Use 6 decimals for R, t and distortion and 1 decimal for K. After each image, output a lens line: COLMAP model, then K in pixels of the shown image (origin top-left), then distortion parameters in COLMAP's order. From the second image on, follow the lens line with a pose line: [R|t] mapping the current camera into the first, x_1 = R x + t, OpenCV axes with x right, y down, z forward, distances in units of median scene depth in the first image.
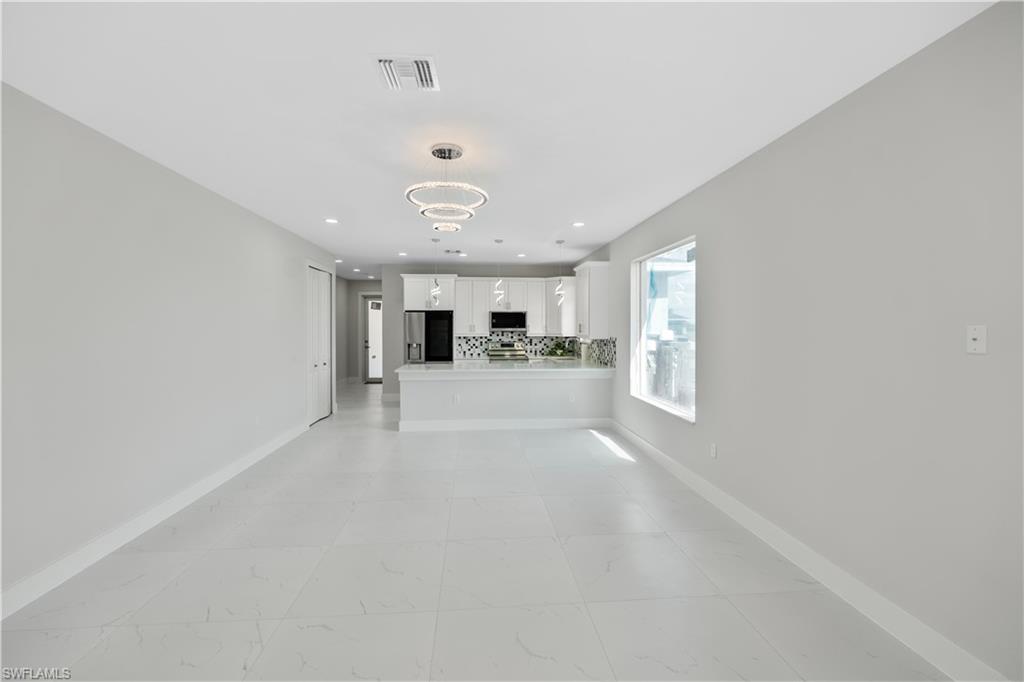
lens RADIAL K [[480.6, 0, 513.9], [0, 480.6, 330.3], [0, 0, 1]] dist [0.001203, 0.001317]
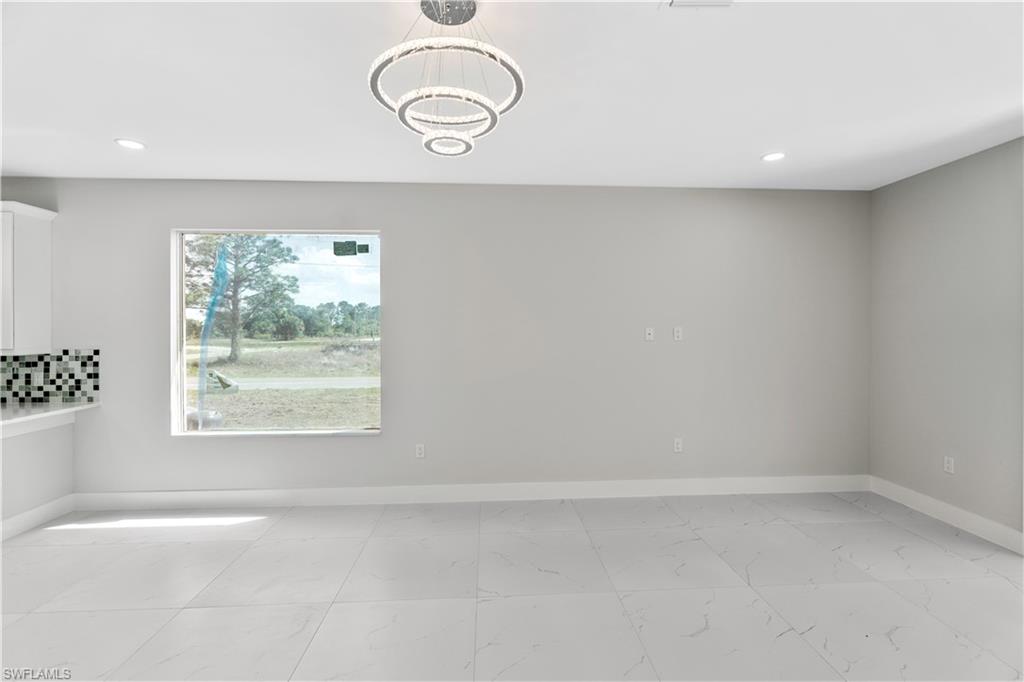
lens RADIAL K [[480.6, 0, 503.3], [0, 480.6, 333.2], [0, 0, 1]] dist [0.001203, 0.001317]
pose [[0.001714, -0.011924, 0.999927, -0.300965], [0.011272, 0.999866, 0.011903, -0.004663], [-0.999935, 0.011251, 0.001848, 0.415219]]
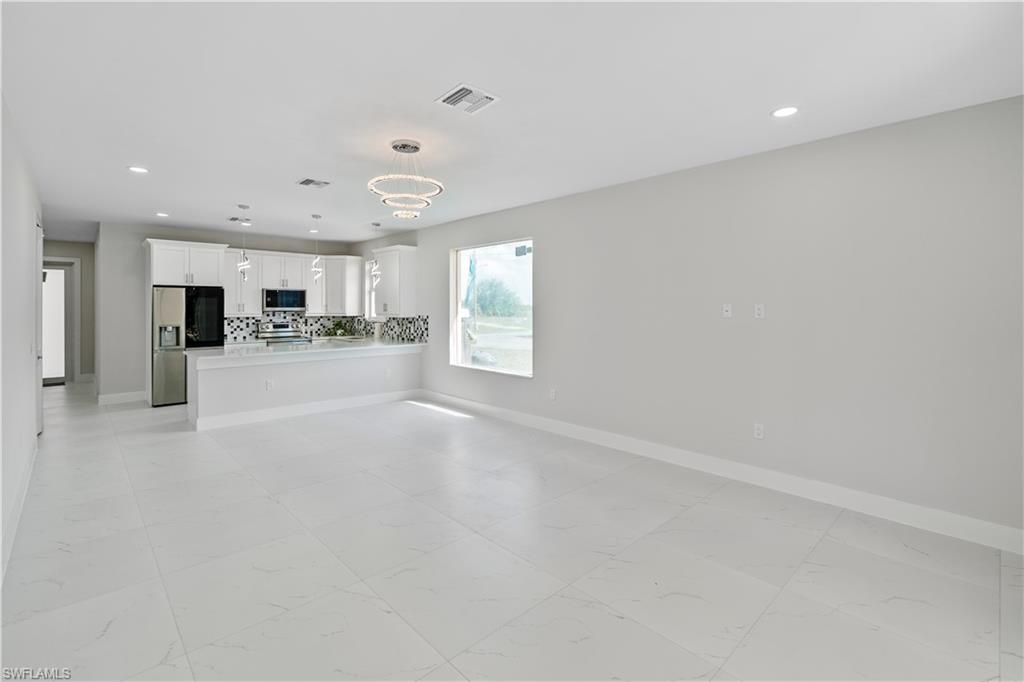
lens RADIAL K [[480.6, 0, 540.0], [0, 480.6, 312.6], [0, 0, 1]] dist [0.001203, 0.001317]
pose [[0.759624, -0.007319, 0.650321, -0.259524], [0.004599, 0.999972, 0.005882, 0.002387], [-0.650346, -0.001478, 0.759637, -0.016726]]
